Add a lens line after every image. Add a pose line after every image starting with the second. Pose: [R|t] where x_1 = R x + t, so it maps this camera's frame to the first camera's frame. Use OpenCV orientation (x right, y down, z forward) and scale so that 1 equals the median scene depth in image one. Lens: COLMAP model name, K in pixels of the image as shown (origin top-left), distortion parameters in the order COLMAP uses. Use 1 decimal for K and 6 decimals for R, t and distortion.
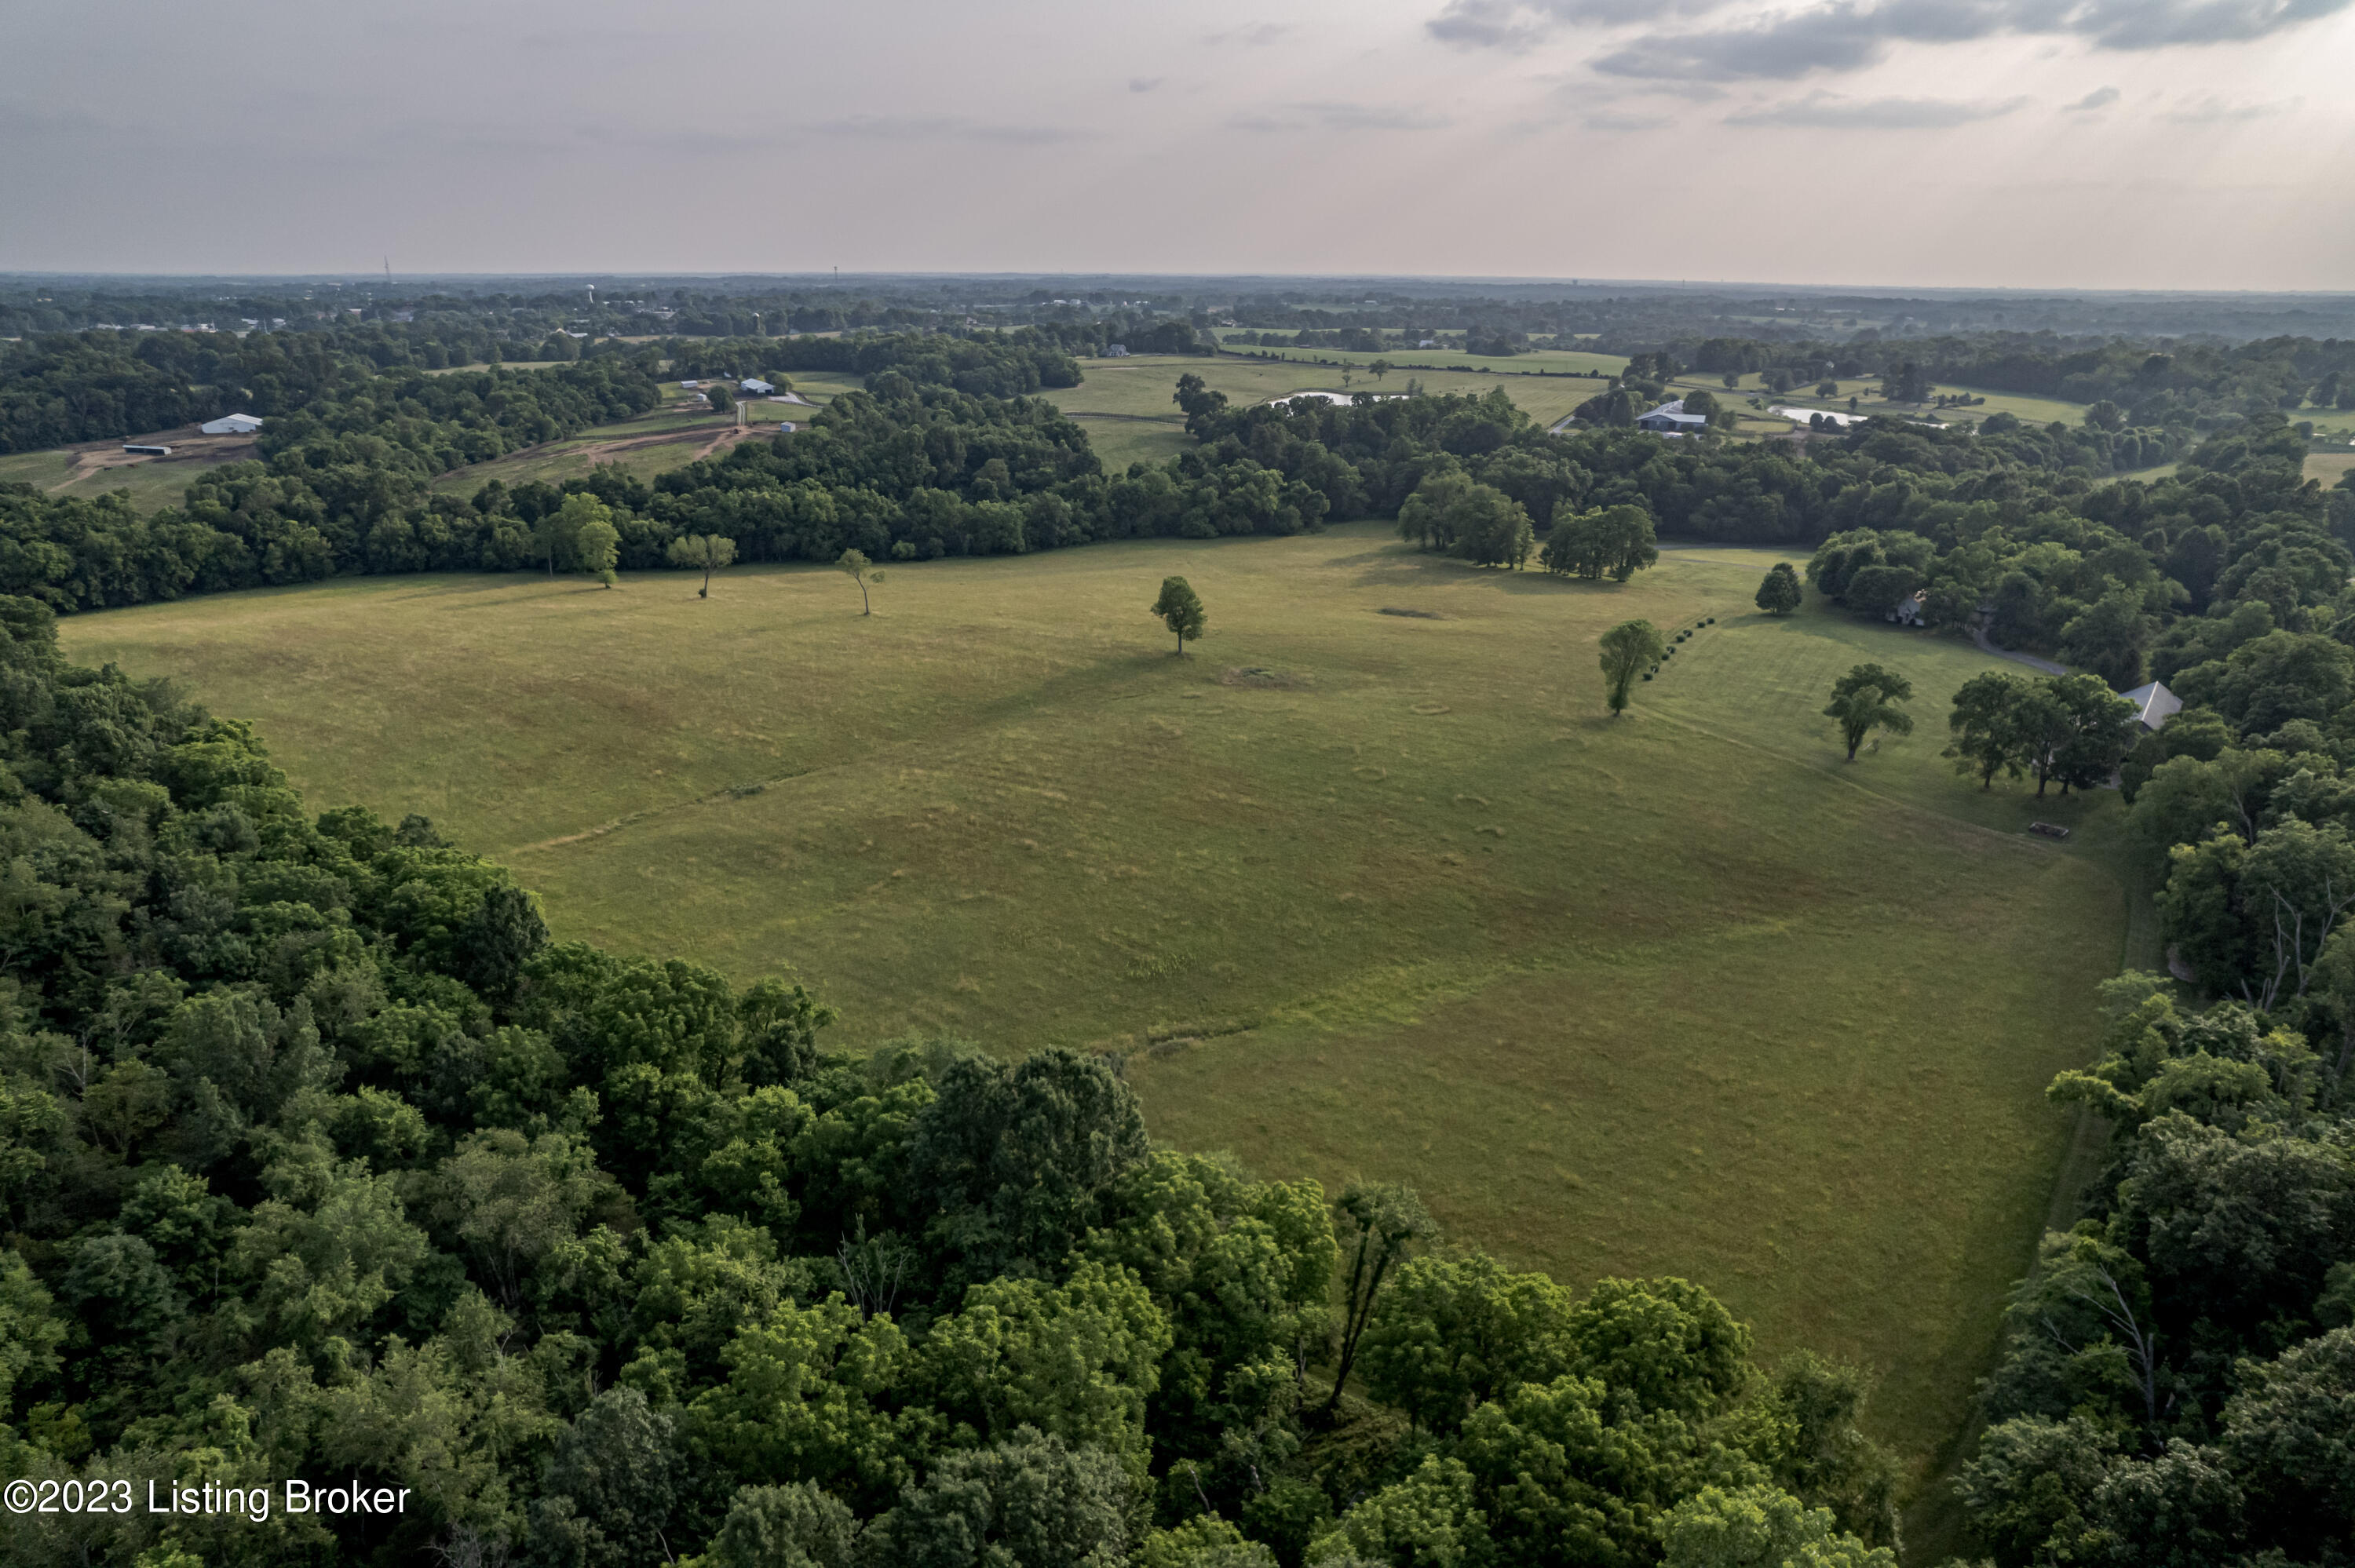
lens RADIAL K [[1516.3, 0, 1180.8], [0, 1516.3, 779.4], [0, 0, 1]] dist [-0.073518, 0.068153]
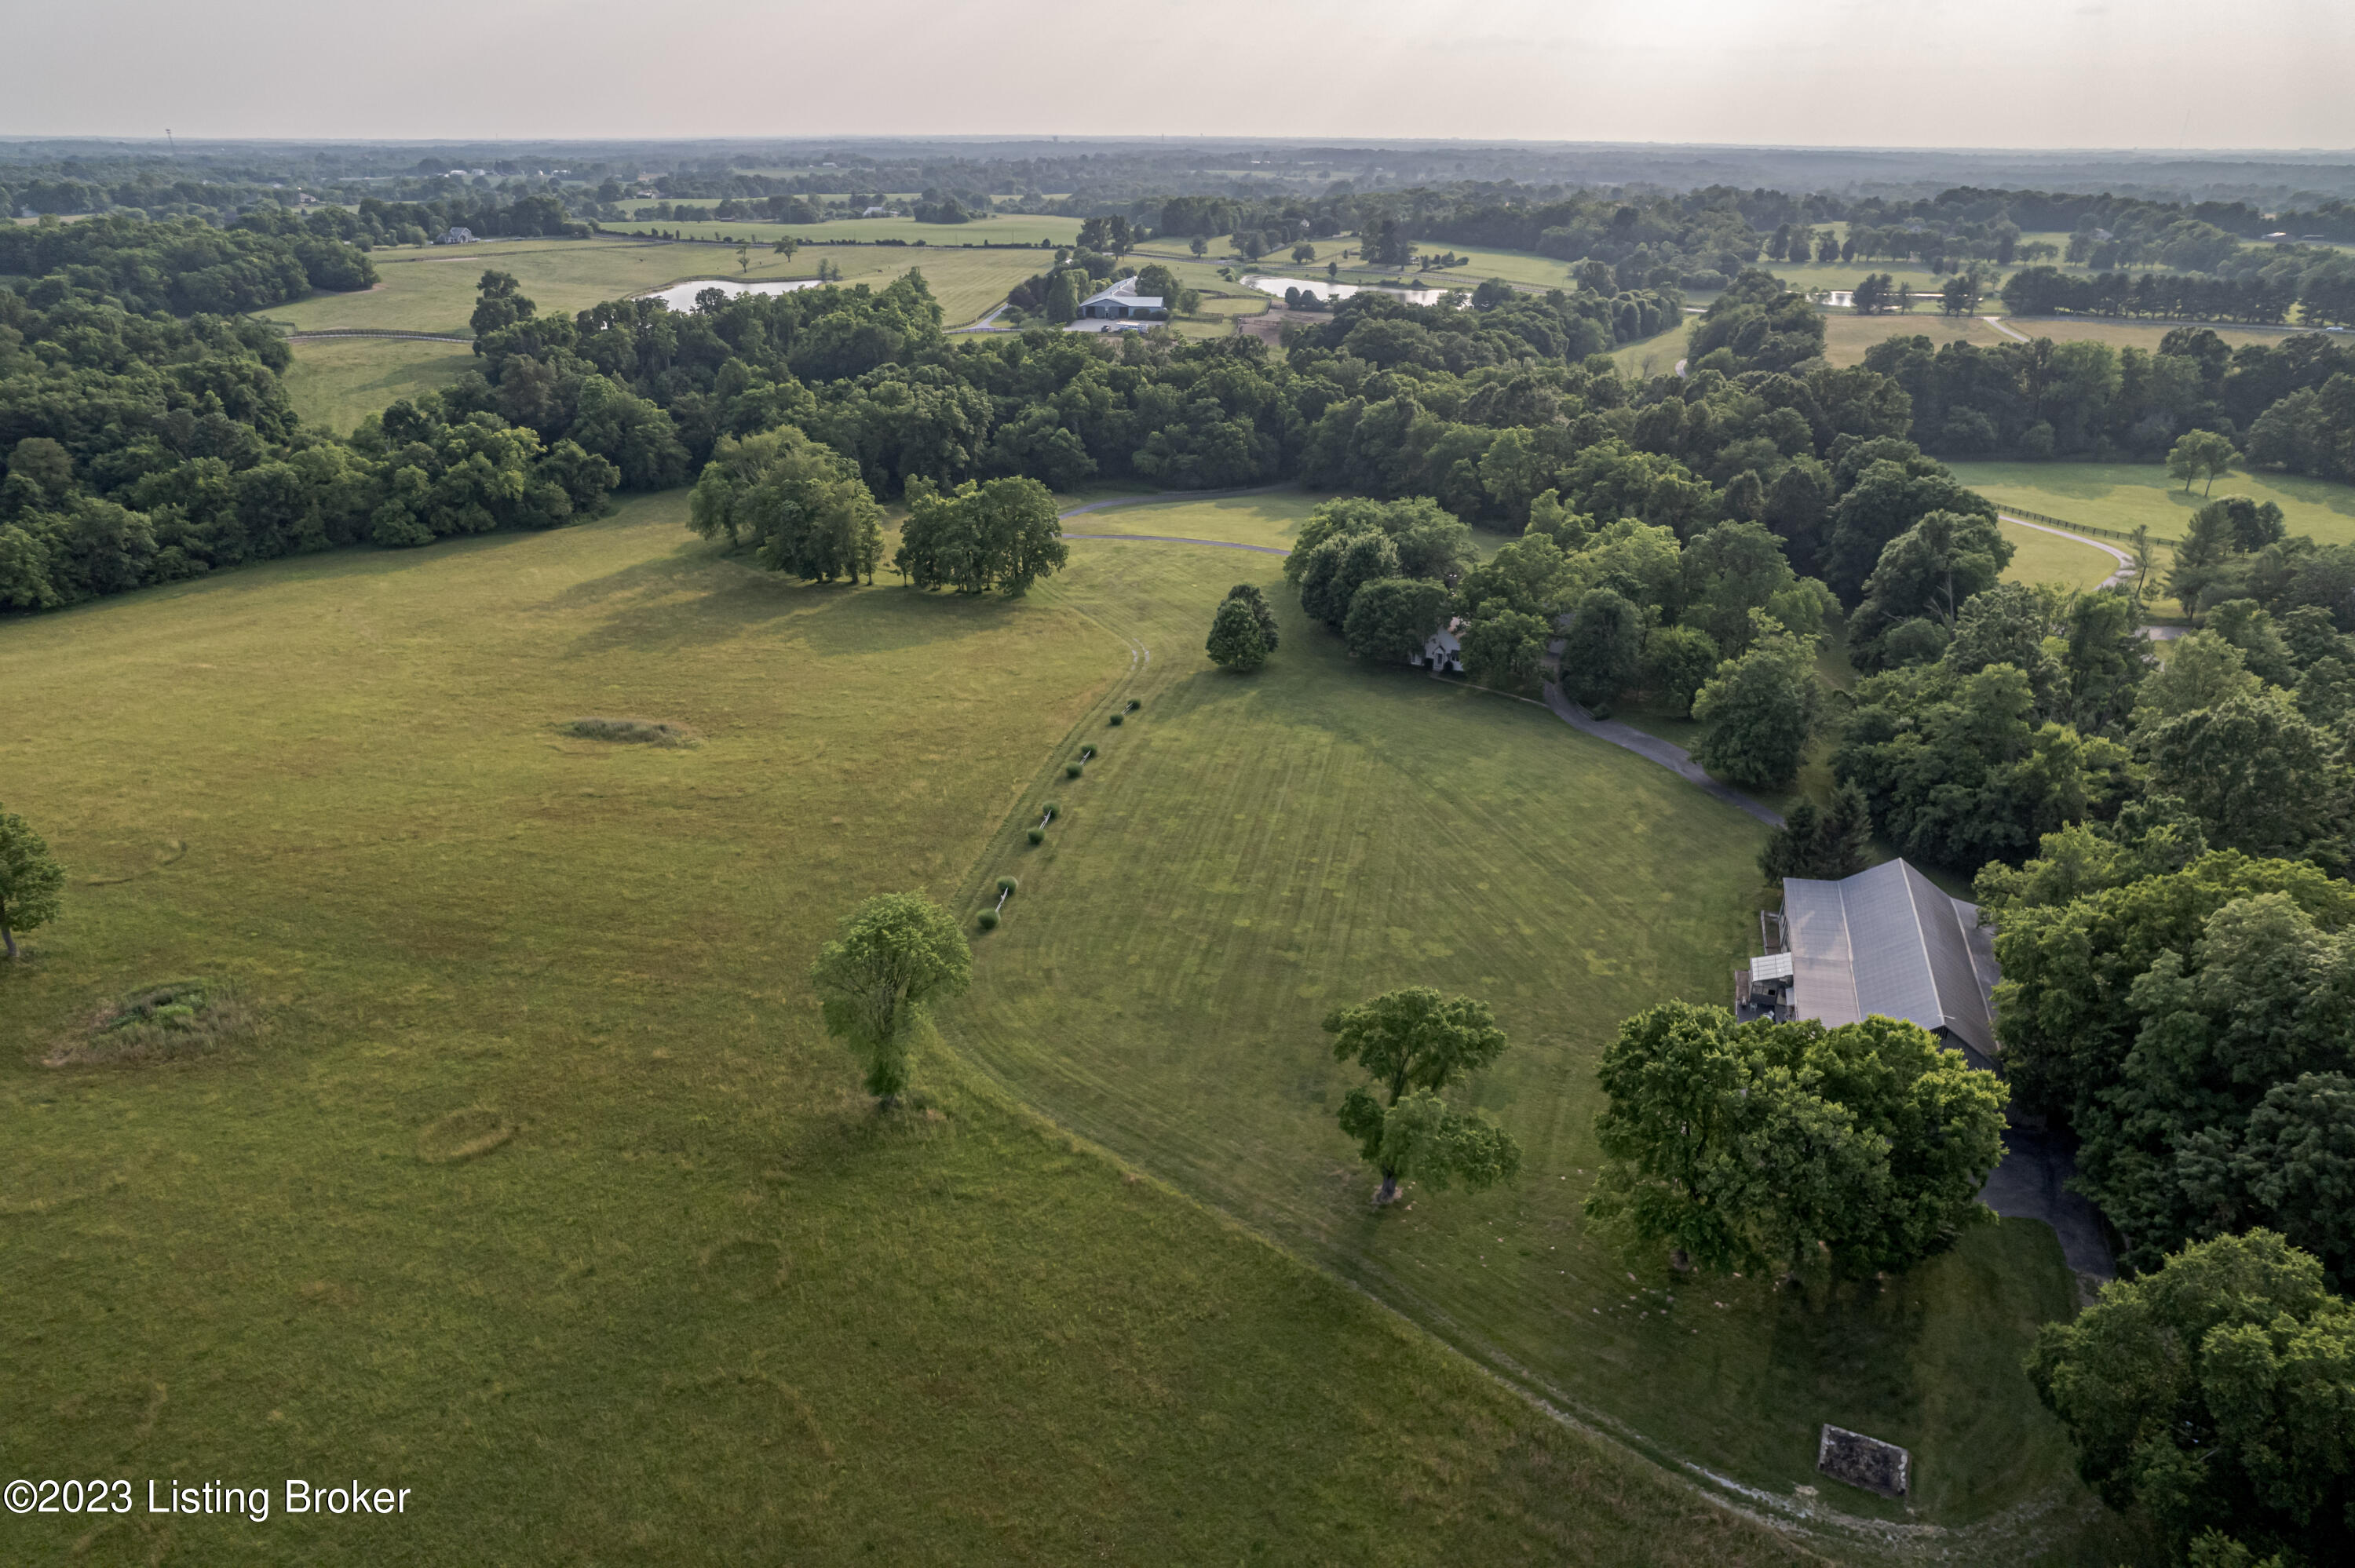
lens RADIAL K [[1516.3, 0, 1180.8], [0, 1516.3, 779.4], [0, 0, 1]] dist [-0.073518, 0.068153]
pose [[0.950236, -0.128149, 0.283952, 0.090285], [0.104182, 0.989716, 0.098023, -0.060405], [-0.293593, -0.063562, 0.953815, 0.195540]]
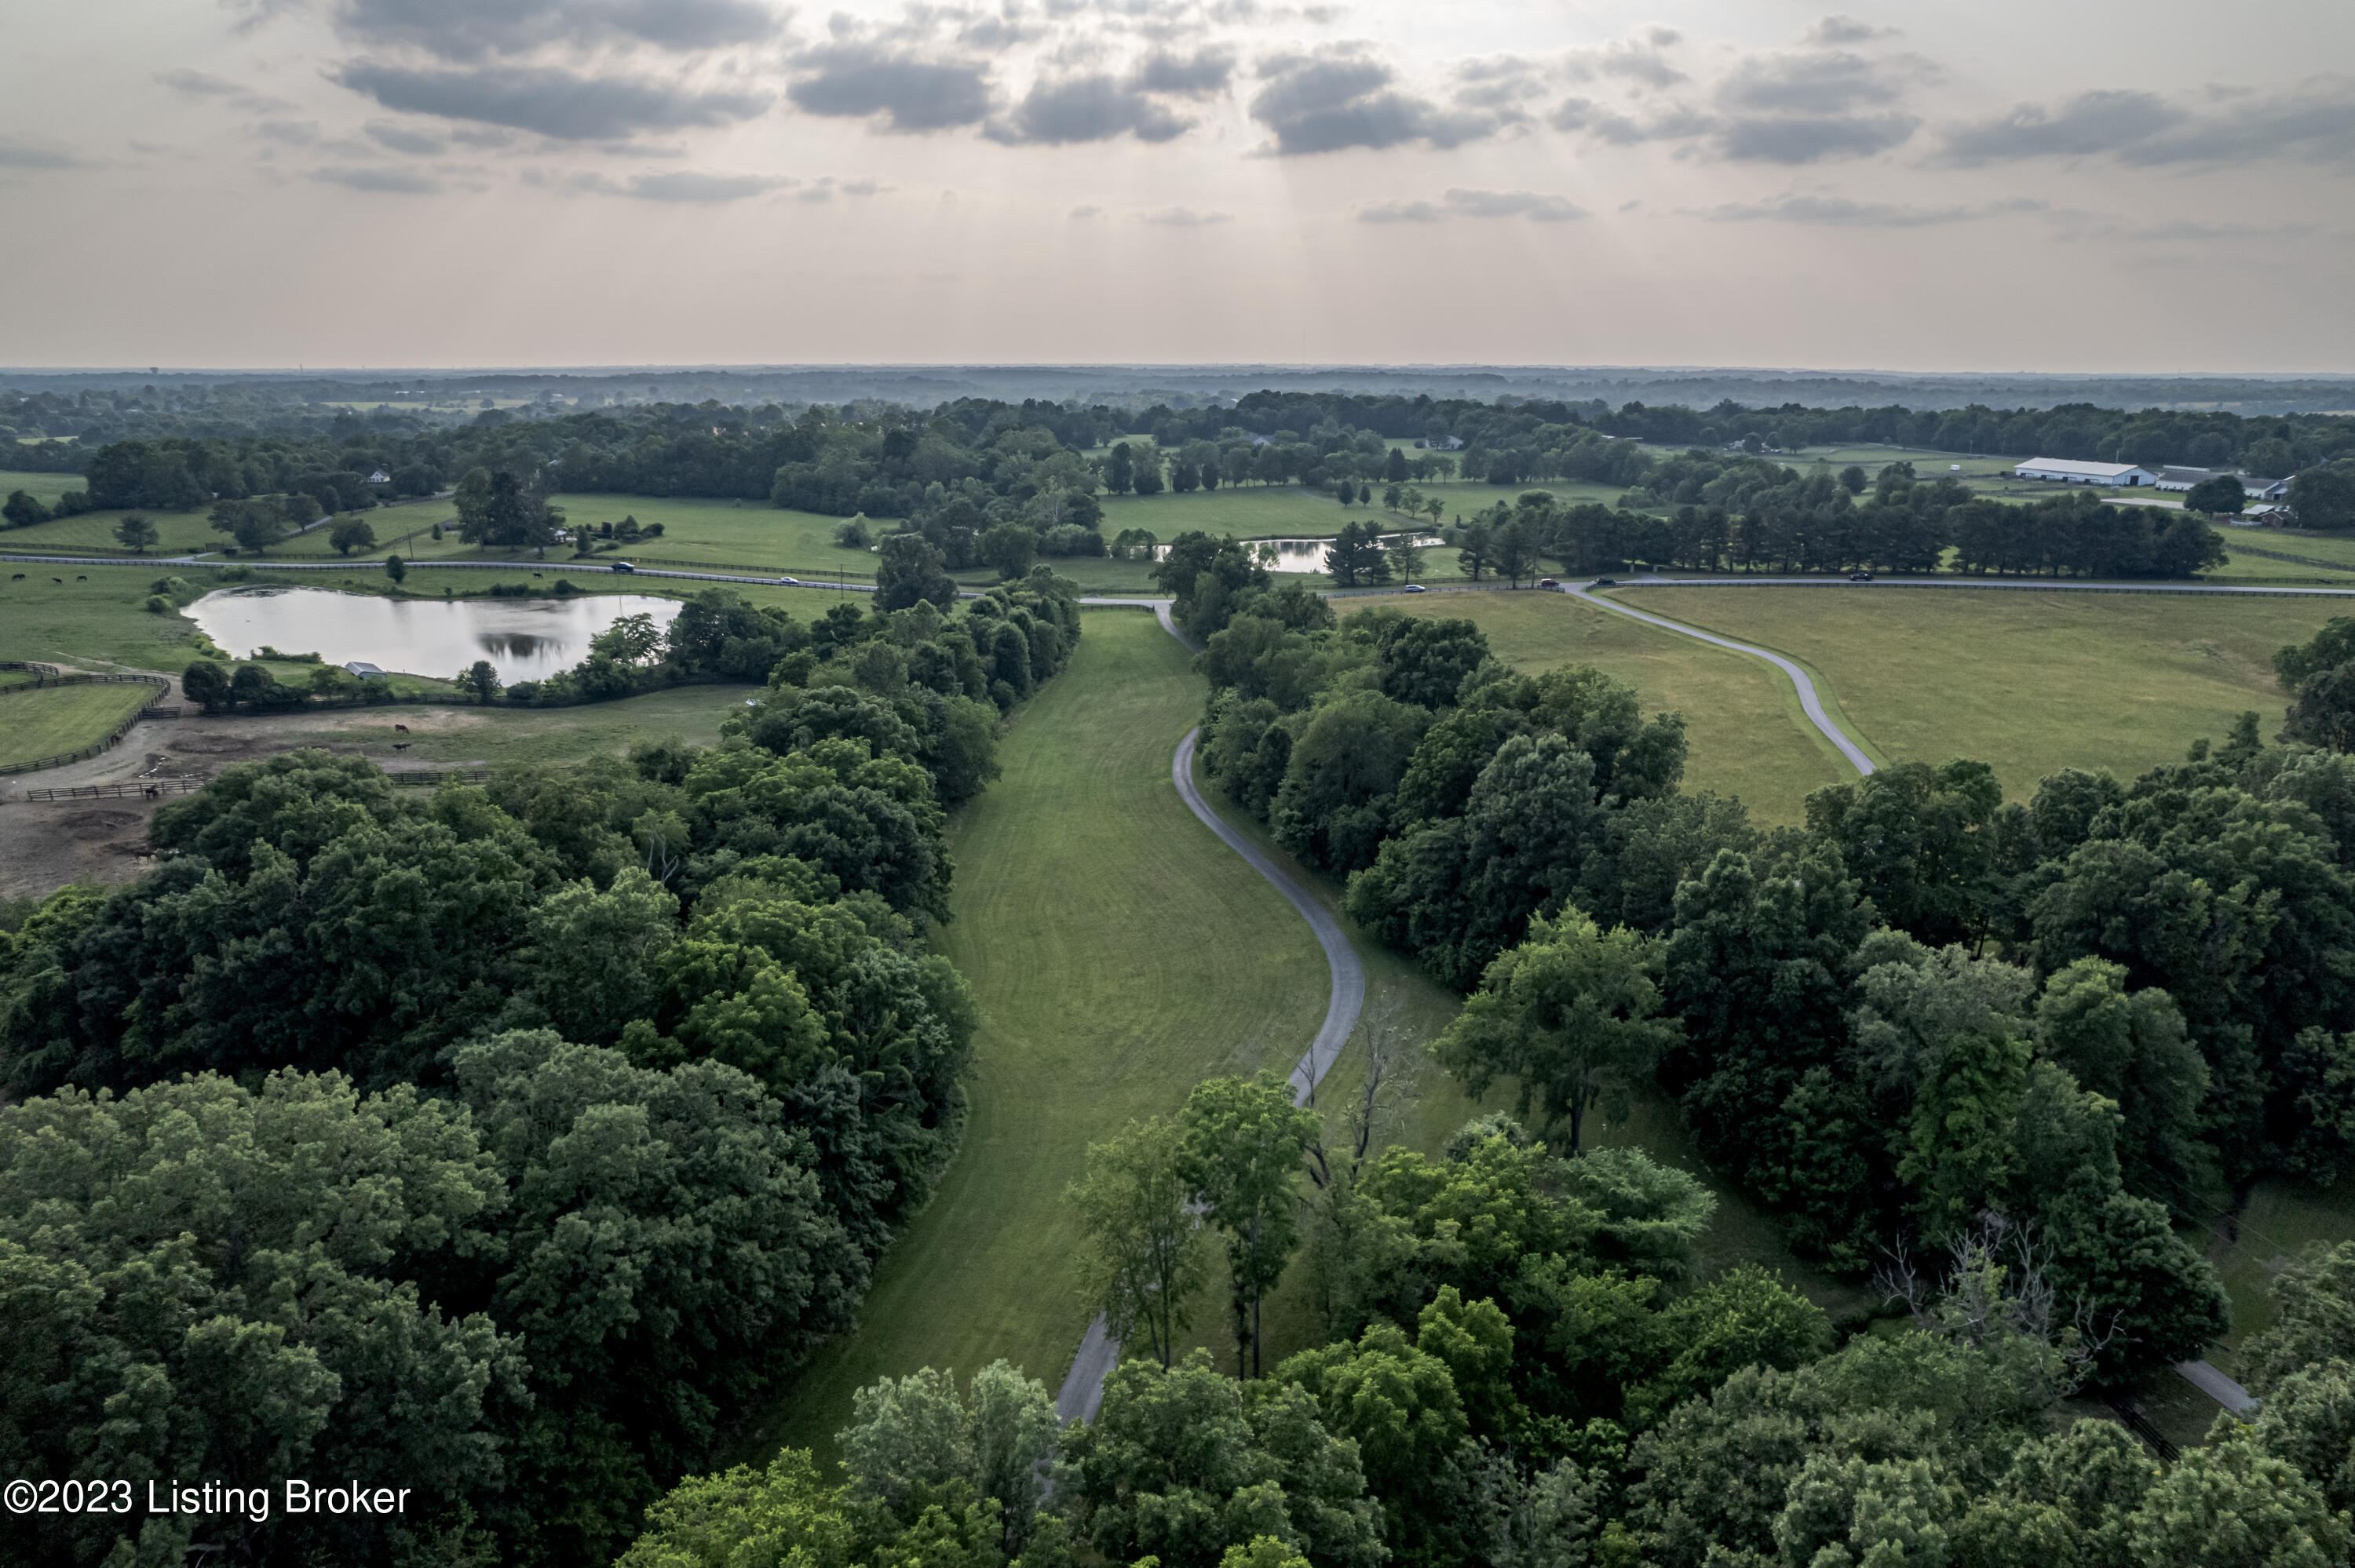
lens RADIAL K [[1516.3, 0, 1180.8], [0, 1516.3, 779.4], [0, 0, 1]] dist [-0.073518, 0.068153]
pose [[0.688672, -0.204321, 0.695690, 0.325597], [0.239985, 0.969628, 0.047211, -0.175440], [-0.684207, 0.134443, 0.716789, 0.592036]]
